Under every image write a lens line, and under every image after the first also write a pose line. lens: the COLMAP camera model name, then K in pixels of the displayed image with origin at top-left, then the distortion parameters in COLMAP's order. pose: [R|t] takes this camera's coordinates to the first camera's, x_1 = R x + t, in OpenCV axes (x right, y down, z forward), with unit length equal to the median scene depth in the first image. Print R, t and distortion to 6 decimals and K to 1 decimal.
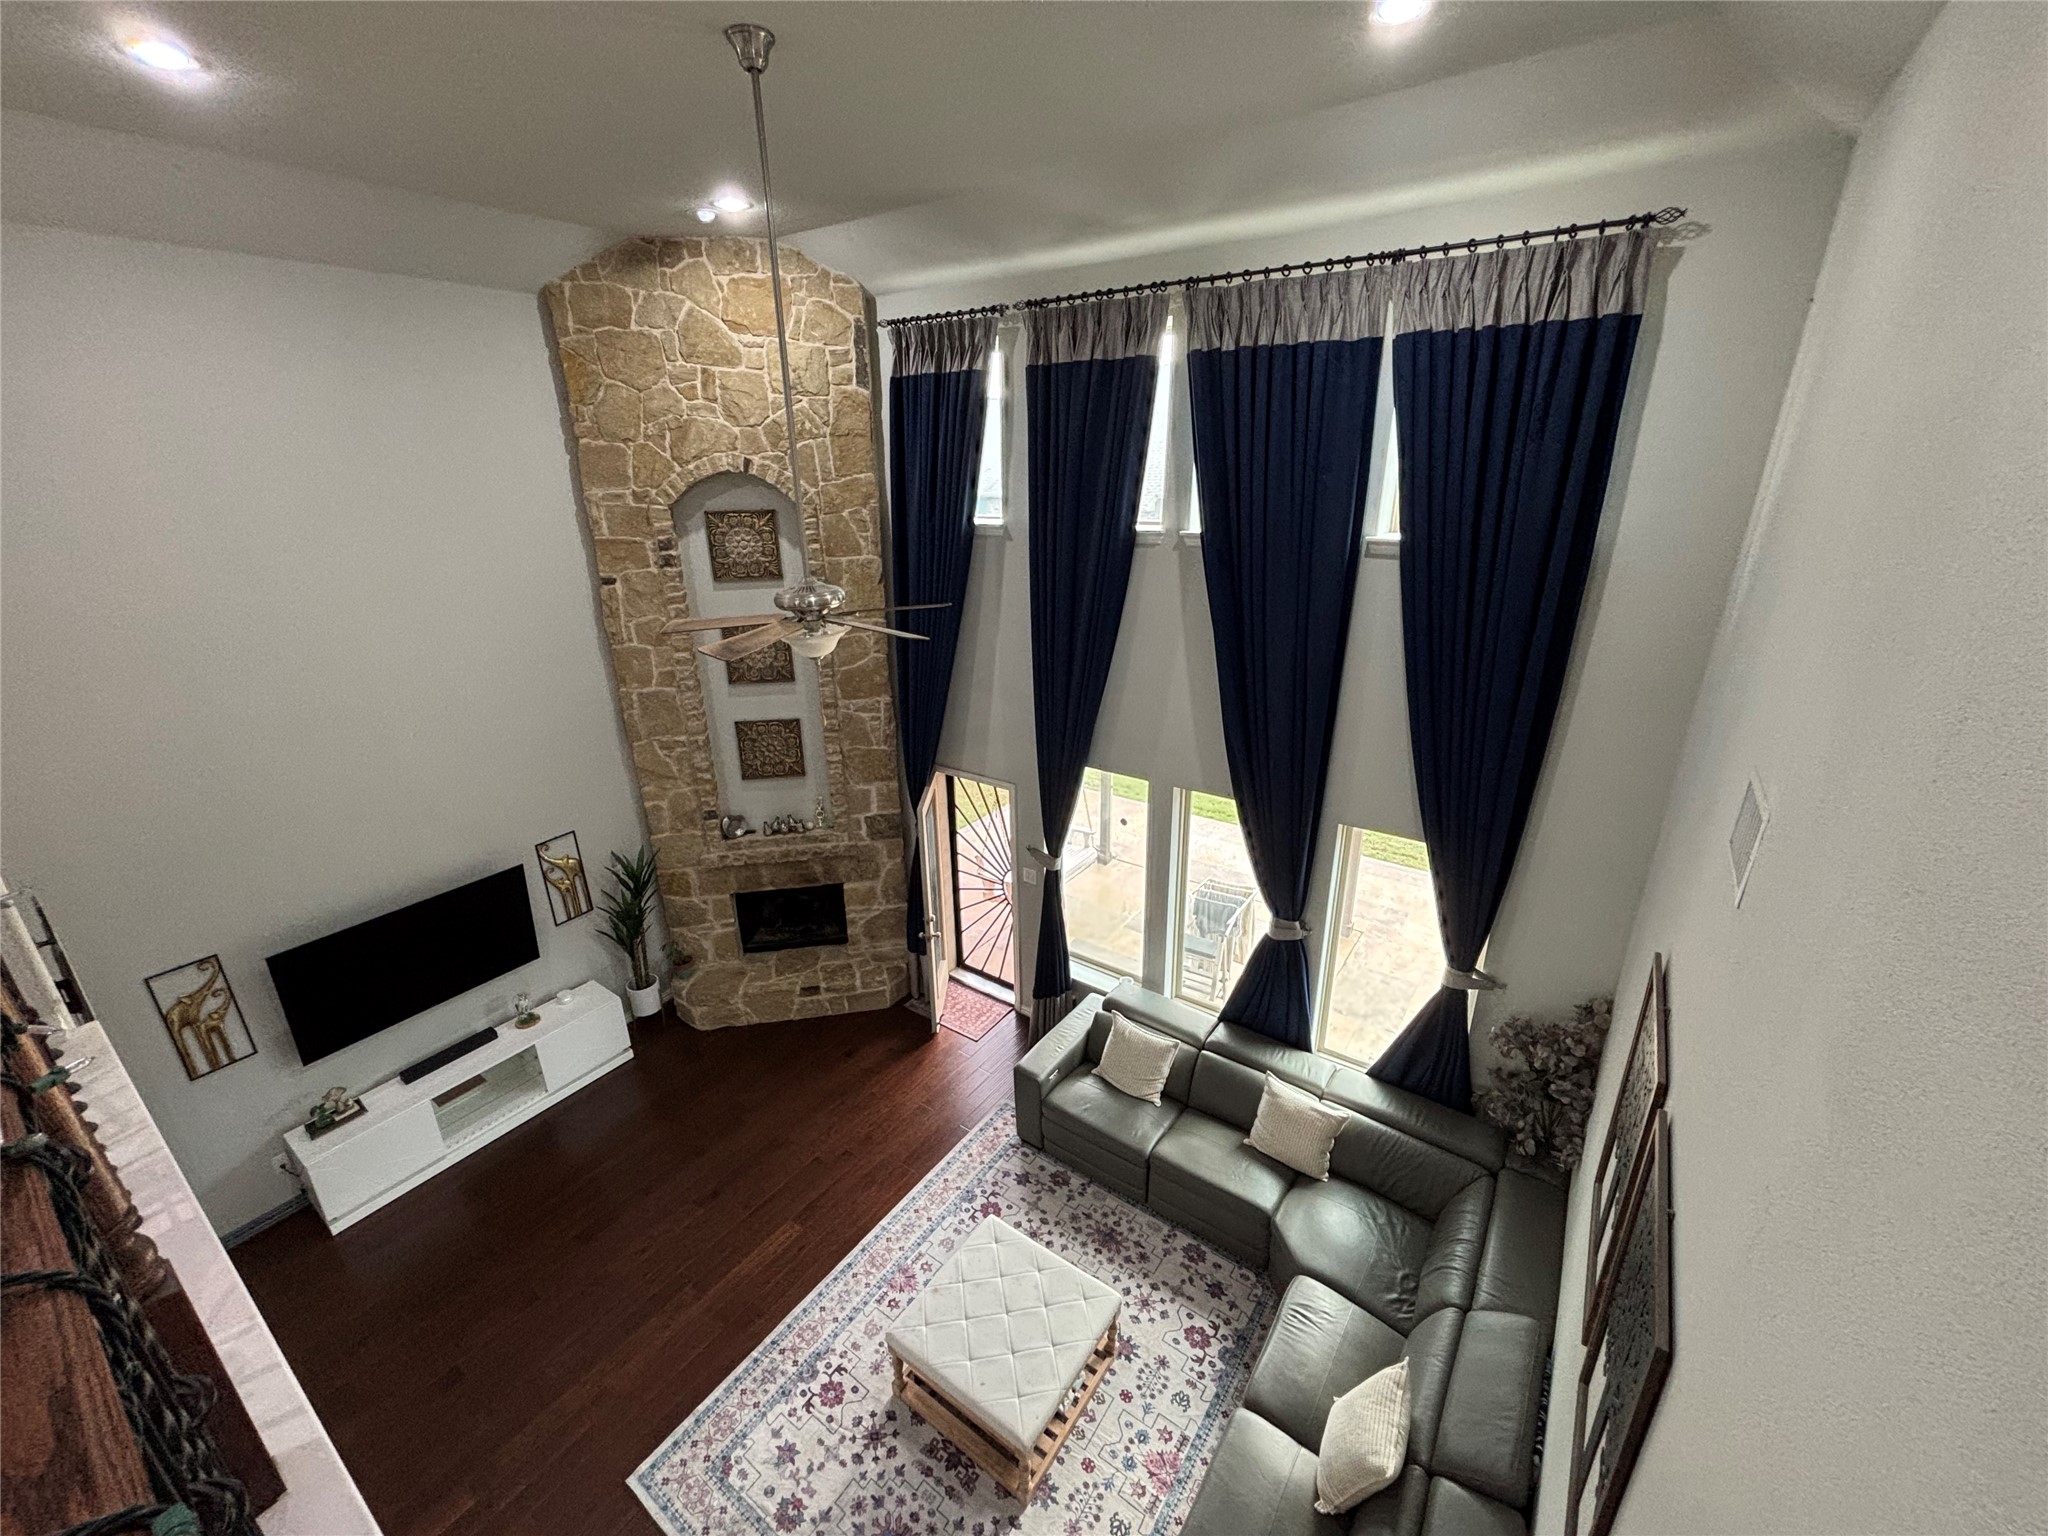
lens RADIAL K [[826.9, 0, 1030.6], [0, 826.9, 761.7], [0, 0, 1]] dist [-0.000551, 0.000127]
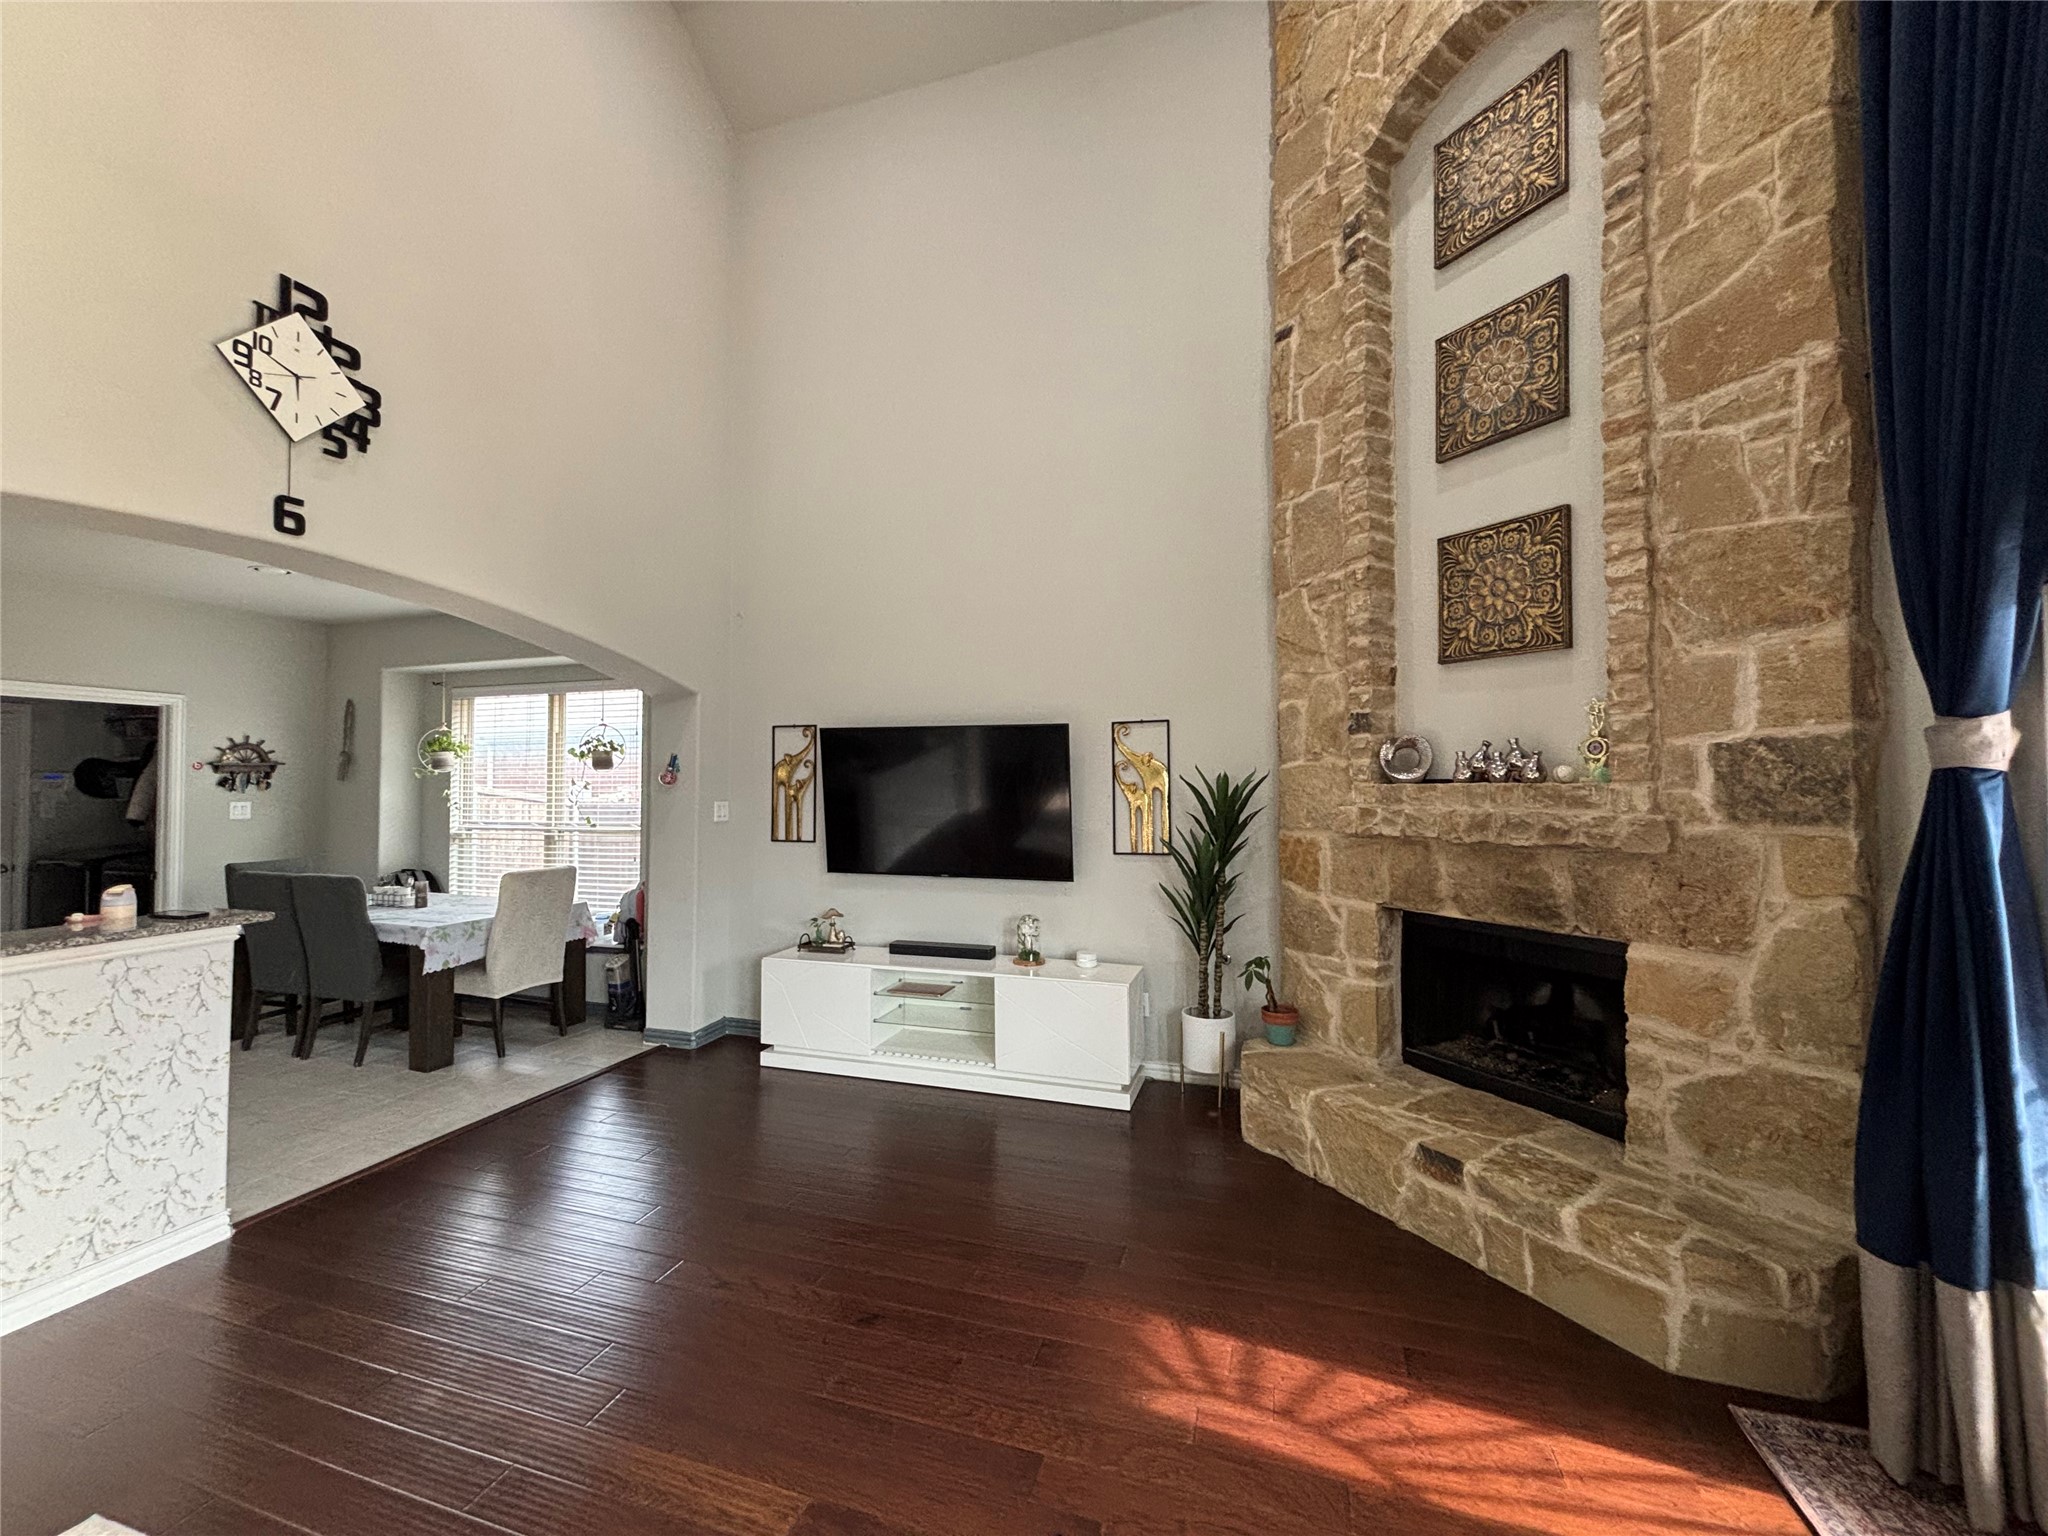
lens RADIAL K [[826.9, 0, 1017.6], [0, 826.9, 766.5], [0, 0, 1]] dist [-0.000551, 0.000127]
pose [[0.295215, -0.008012, -0.955397, 0.051684], [-0.336157, 0.935157, -0.111714, 0.257258], [0.894341, 0.354143, 0.273379, 0.792765]]
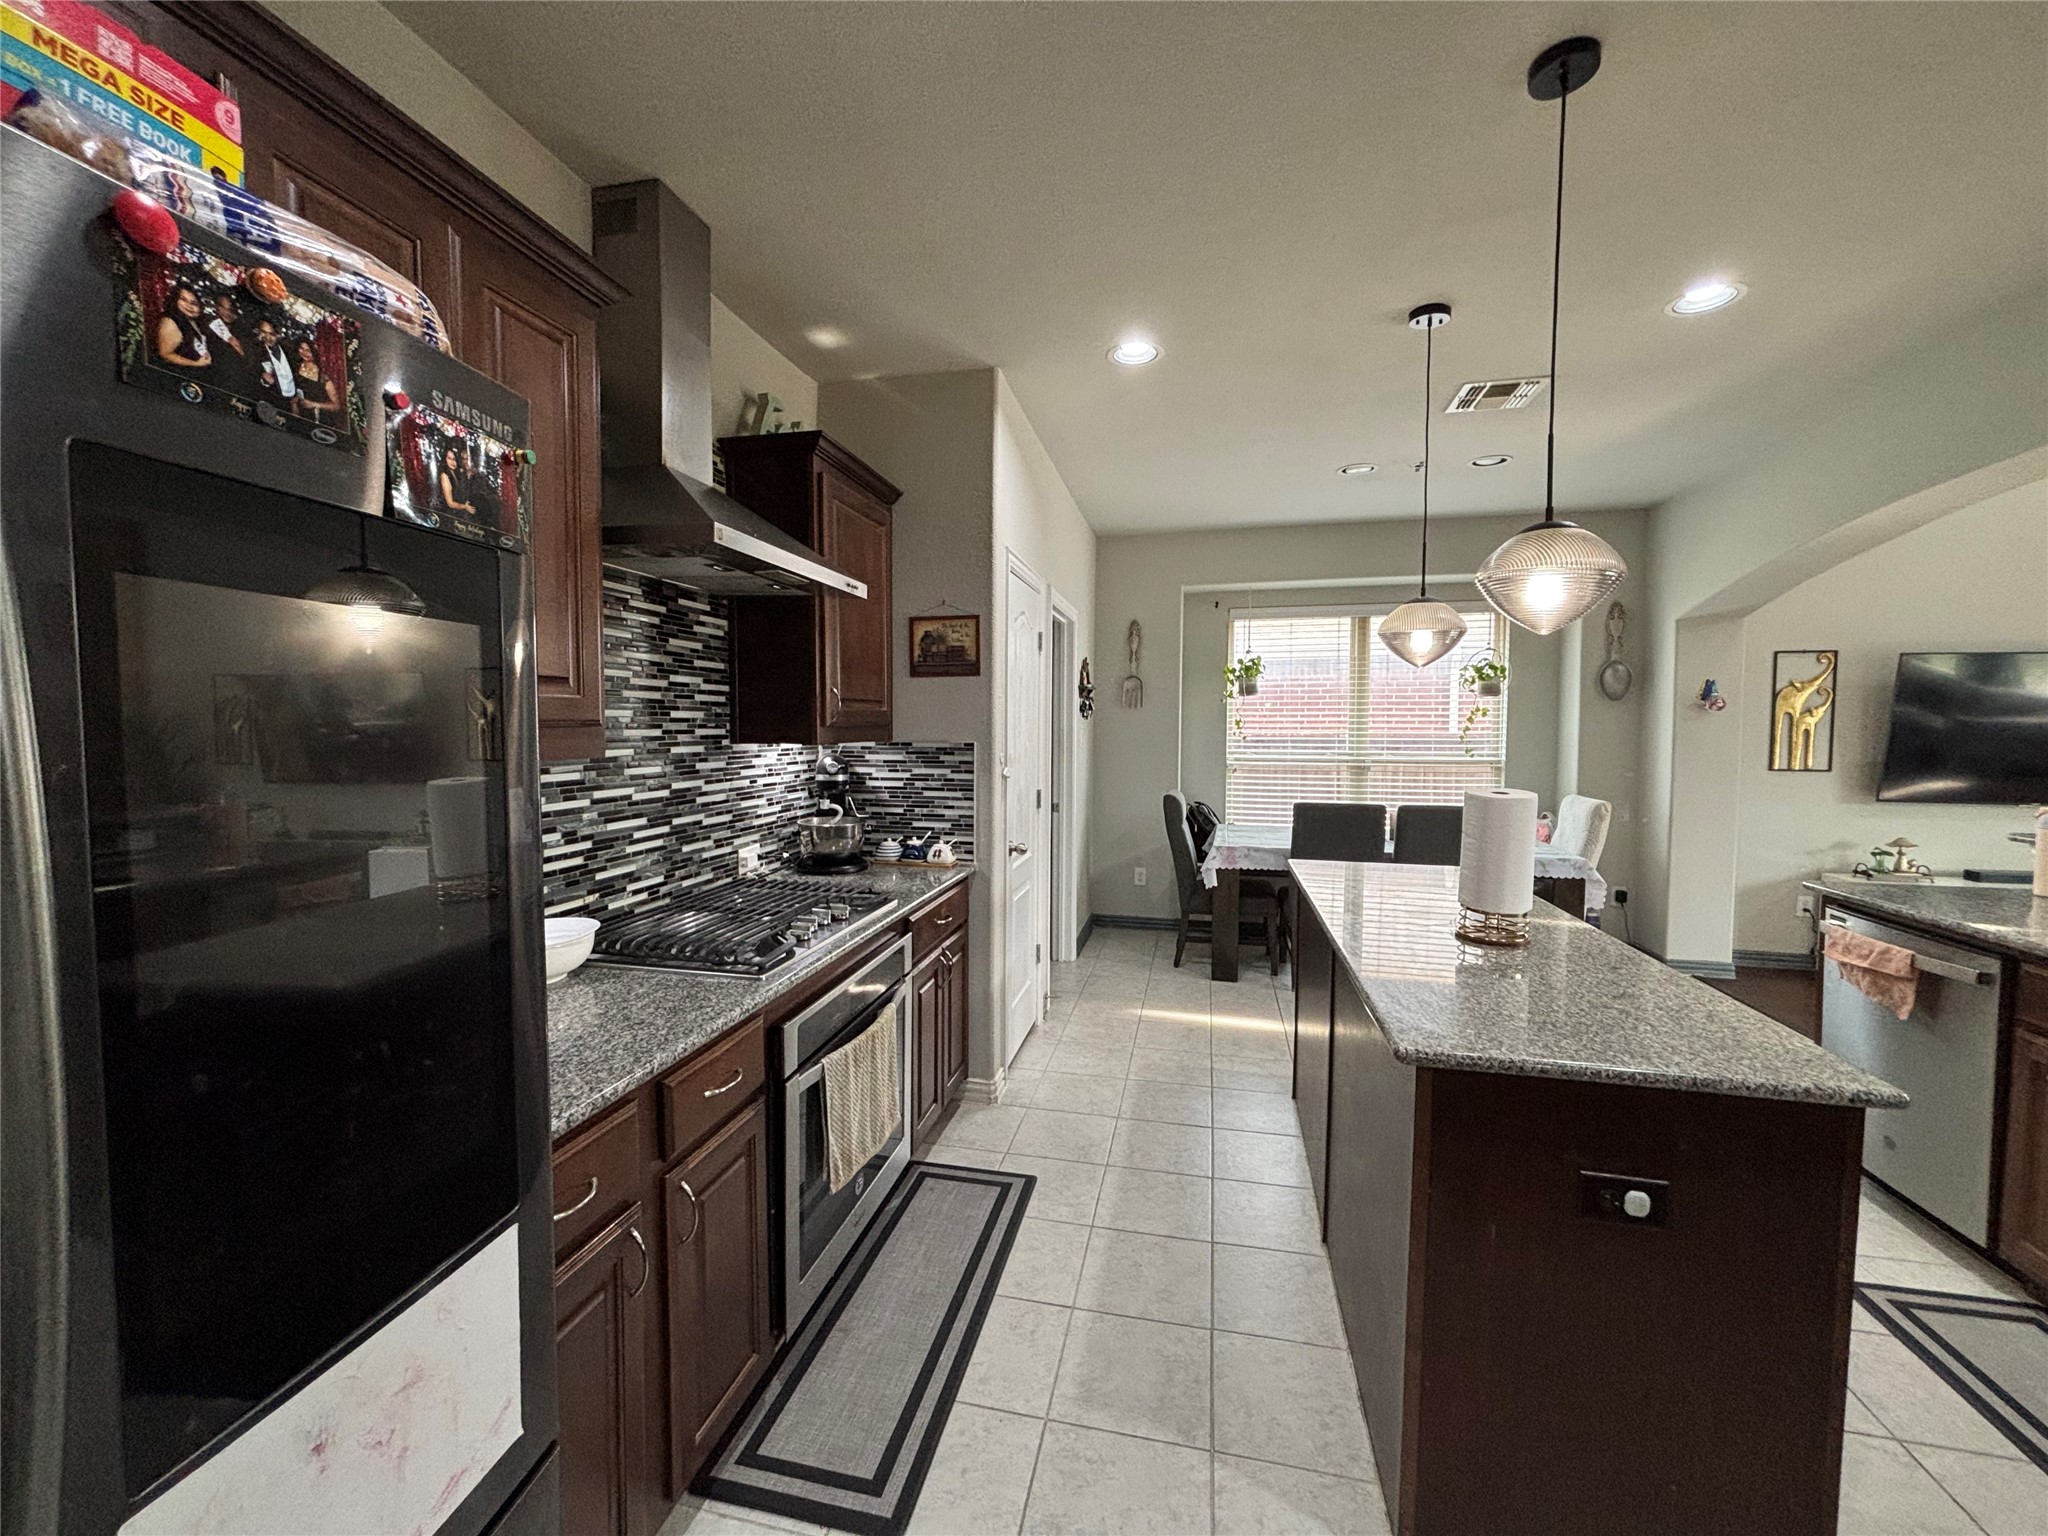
lens RADIAL K [[826.9, 0, 1011.6], [0, 826.9, 768.9], [0, 0, 1]] dist [-0.000551, 0.000127]
pose [[0.367180, 0.065577, -0.927835, -0.345147], [-0.331787, 0.941127, -0.064784, 0.626995], [0.868963, 0.331631, 0.367321, -0.147874]]
